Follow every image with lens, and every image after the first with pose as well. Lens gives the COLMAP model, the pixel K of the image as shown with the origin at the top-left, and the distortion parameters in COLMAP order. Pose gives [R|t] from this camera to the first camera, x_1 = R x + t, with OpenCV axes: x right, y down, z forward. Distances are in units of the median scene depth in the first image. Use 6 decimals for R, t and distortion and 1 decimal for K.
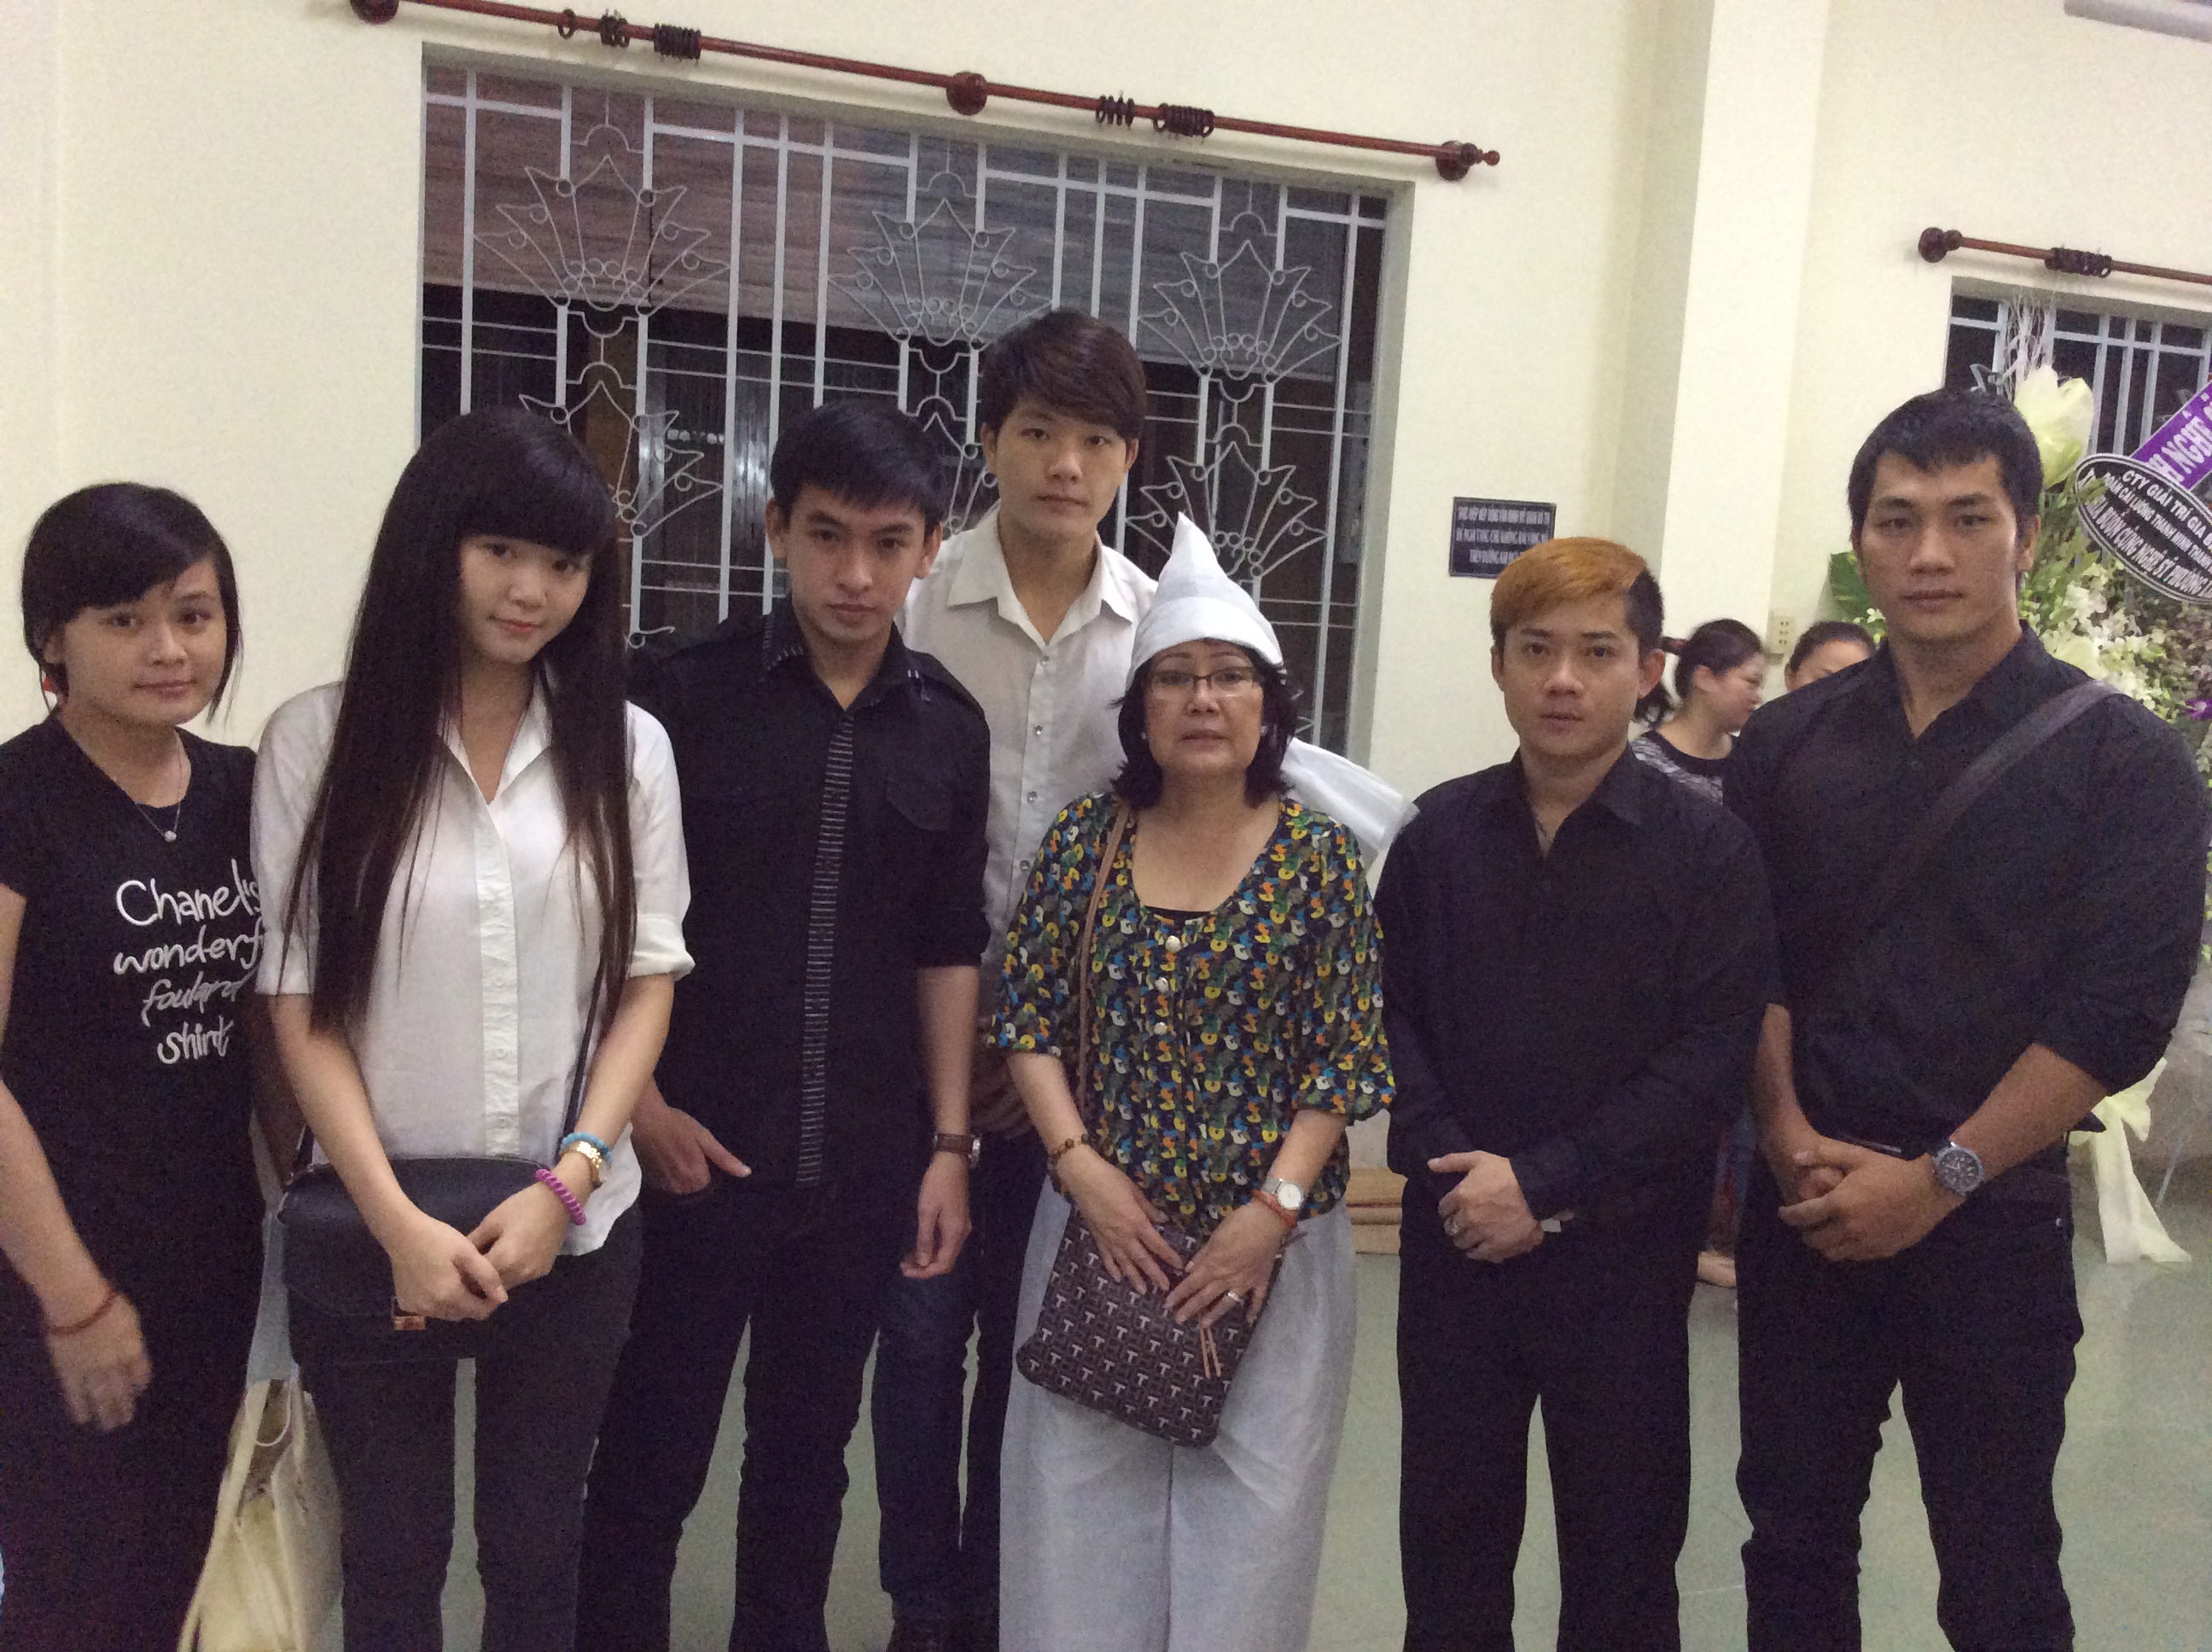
lens RADIAL K [[2116.7, 0, 1099.5], [0, 2116.7, 834.5], [0, 0, 1]] dist [0.015135, 0.000000]
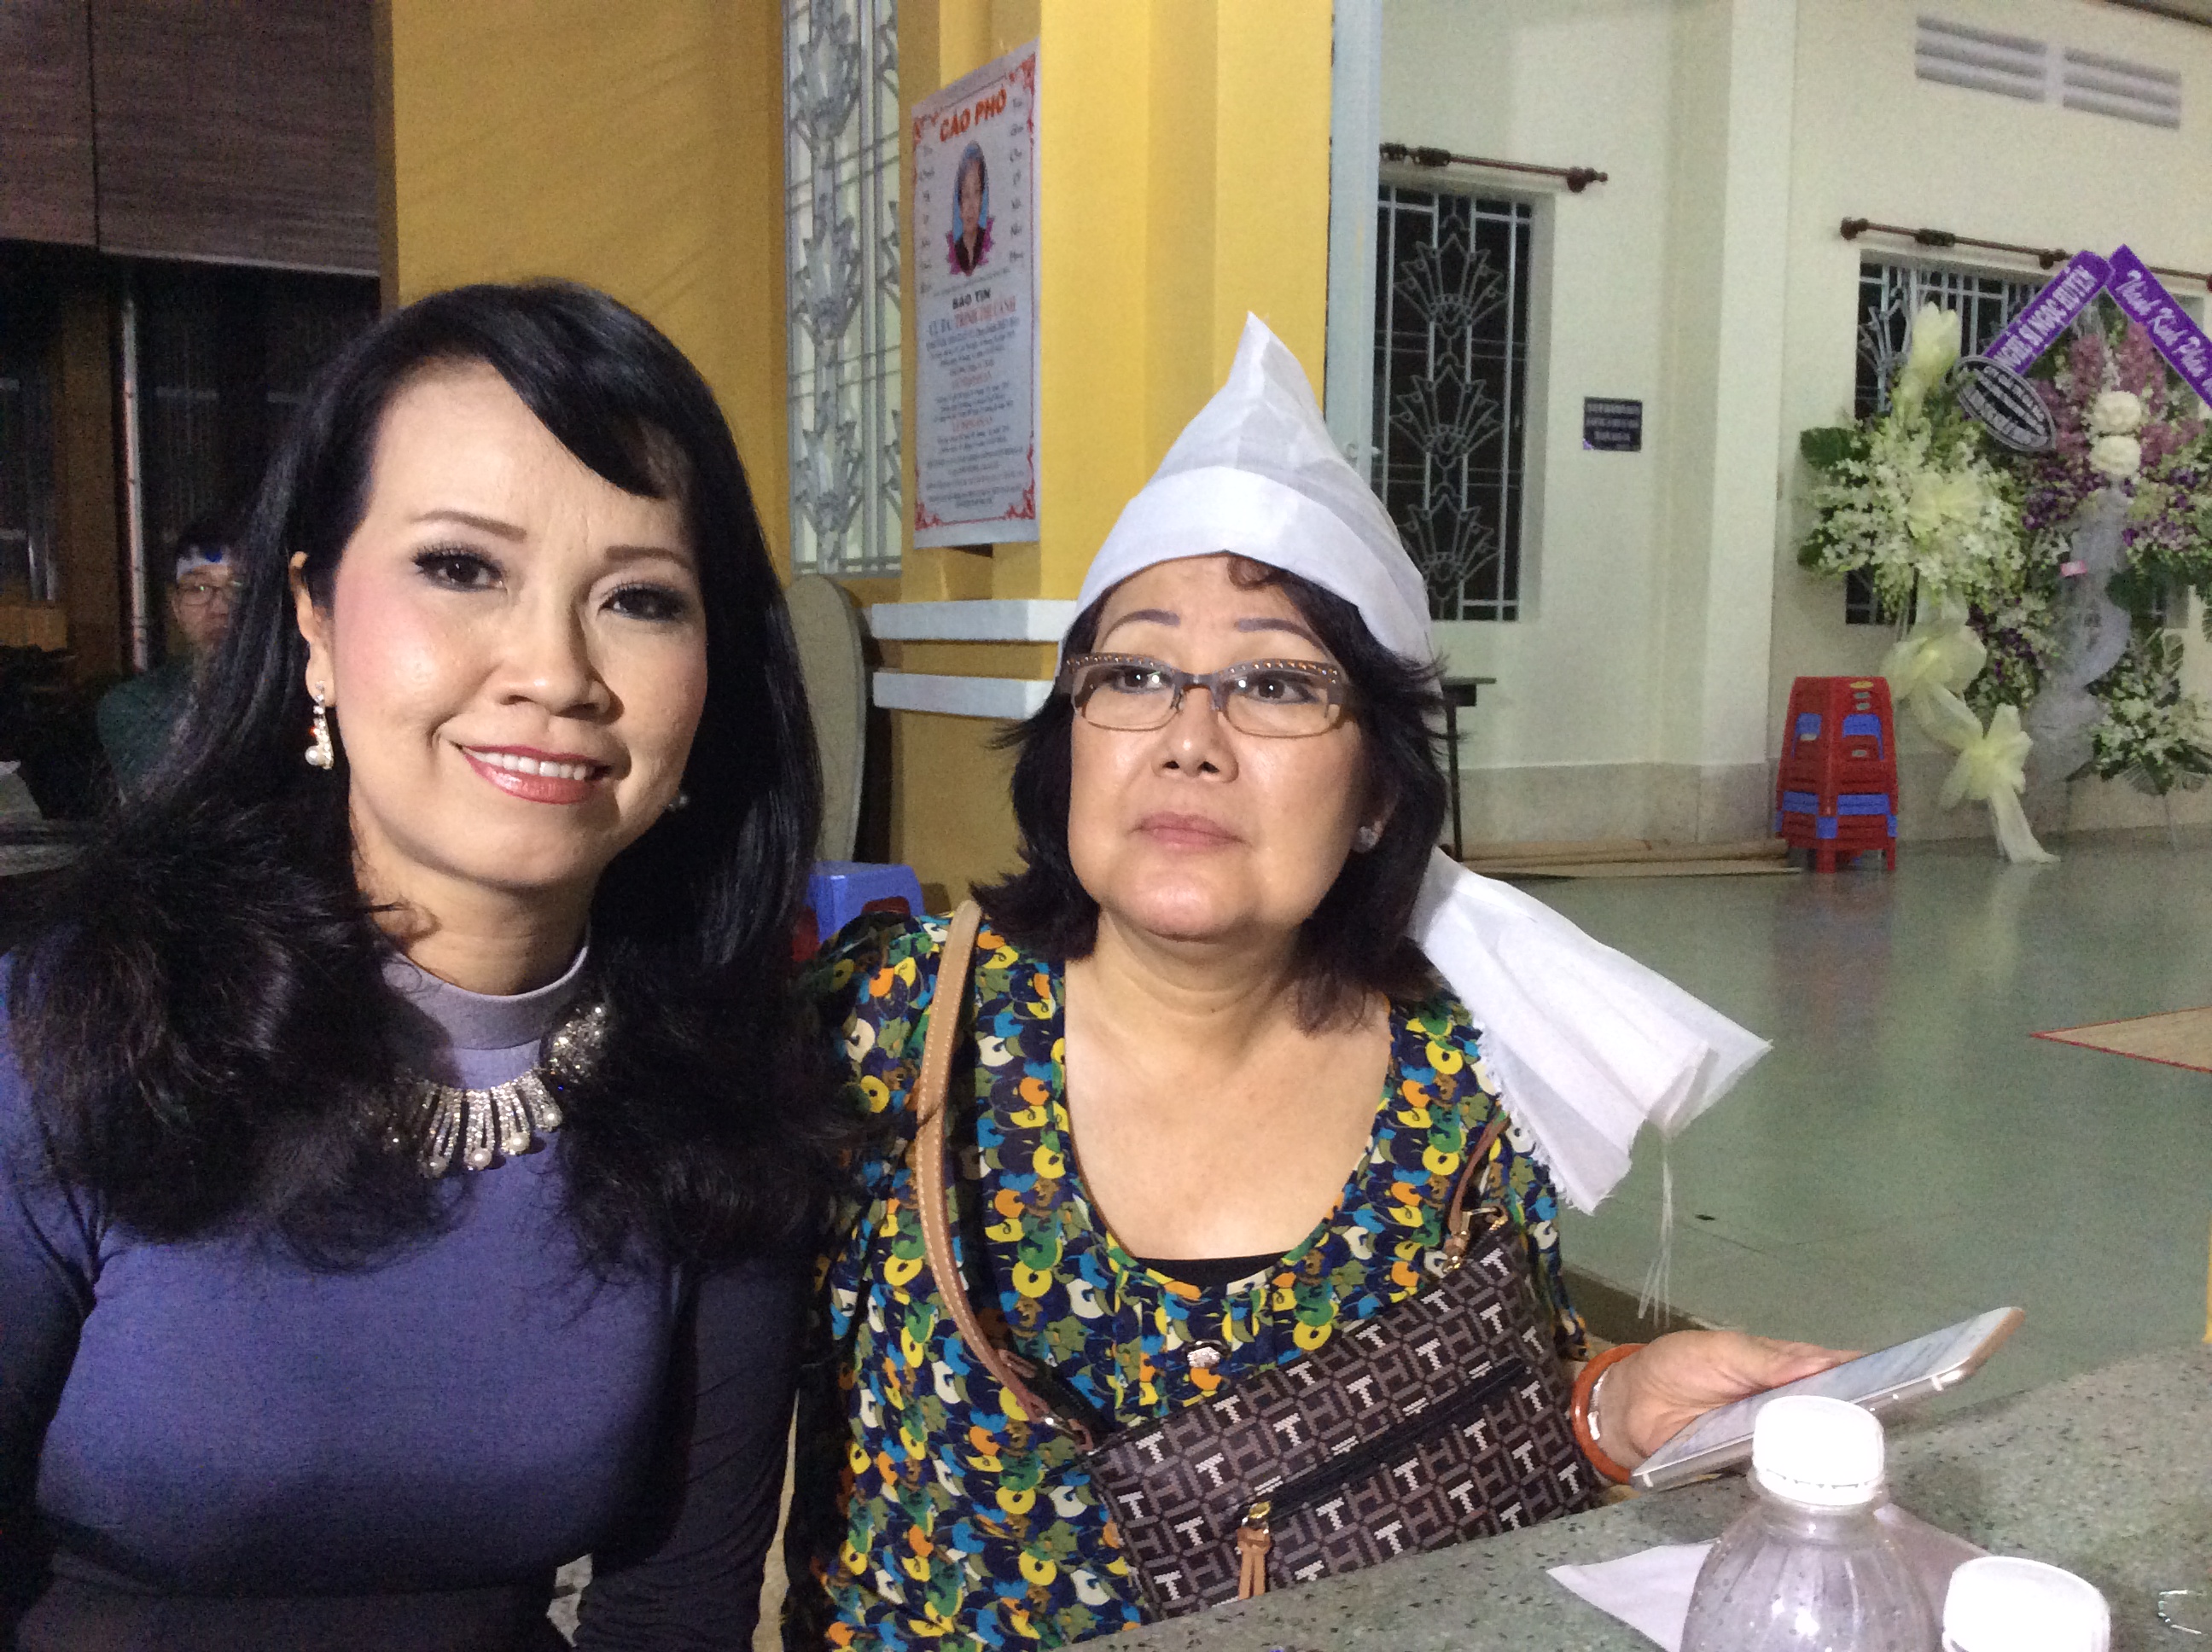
lens RADIAL K [[2116.7, 0, 1111.1], [0, 2116.7, 815.0], [0, 0, 1]] dist [0.015135, 0.000000]
pose [[0.986406, -0.064130, 0.151298, -0.419167], [0.067507, 0.997569, -0.017283, 0.144996], [-0.149821, 0.027262, 0.988337, -0.455219]]
